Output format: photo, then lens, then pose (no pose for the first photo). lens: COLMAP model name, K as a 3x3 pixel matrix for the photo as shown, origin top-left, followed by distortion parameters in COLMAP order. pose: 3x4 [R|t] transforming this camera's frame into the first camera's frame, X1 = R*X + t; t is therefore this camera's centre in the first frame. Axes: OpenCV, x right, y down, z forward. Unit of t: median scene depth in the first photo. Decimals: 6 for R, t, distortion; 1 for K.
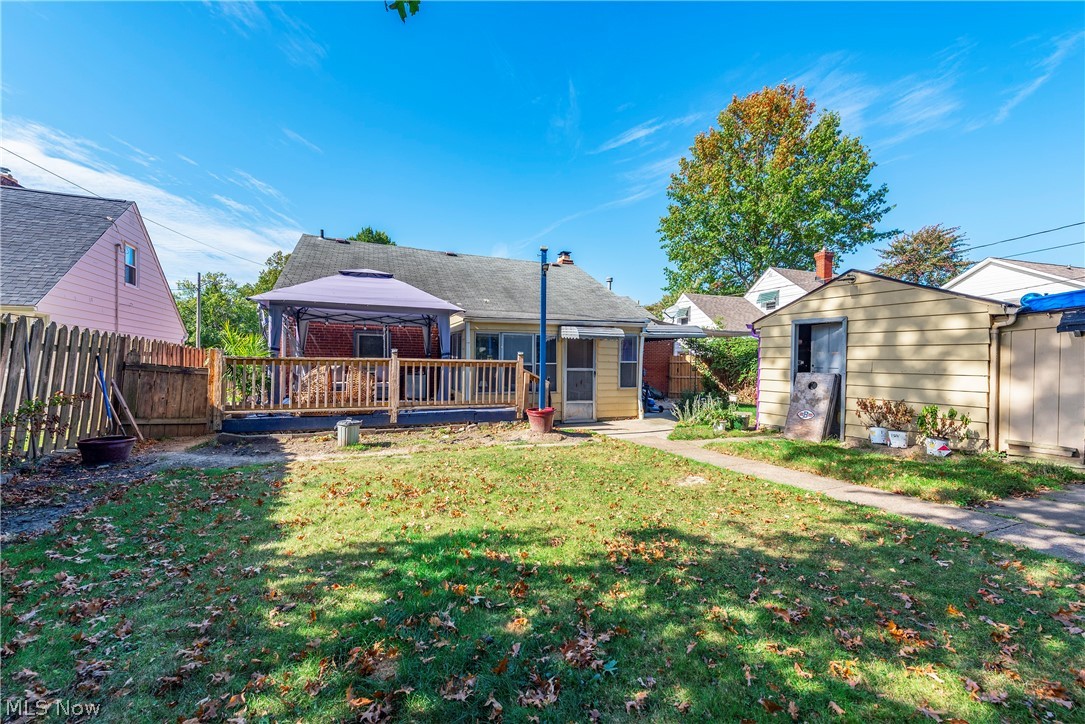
lens RADIAL K [[427.0, 0, 545.1], [0, 427.0, 369.4], [0, 0, 1]] dist [0.013164, -0.010746]
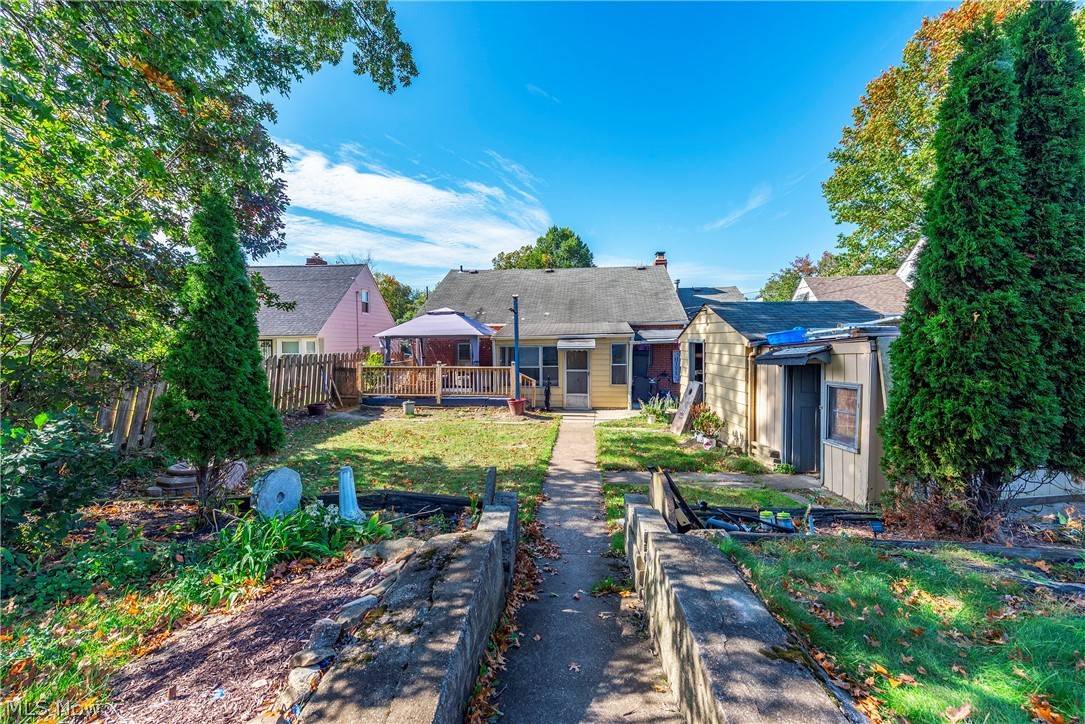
lens RADIAL K [[438.7, 0, 537.3], [0, 438.7, 366.1], [0, 0, 1]] dist [-0.000644, -0.000190]
pose [[0.874895, 0.011451, -0.484177, 0.674903], [0.010395, 0.999046, 0.042411, -0.077722], [0.484201, -0.042138, 0.873942, -0.281937]]
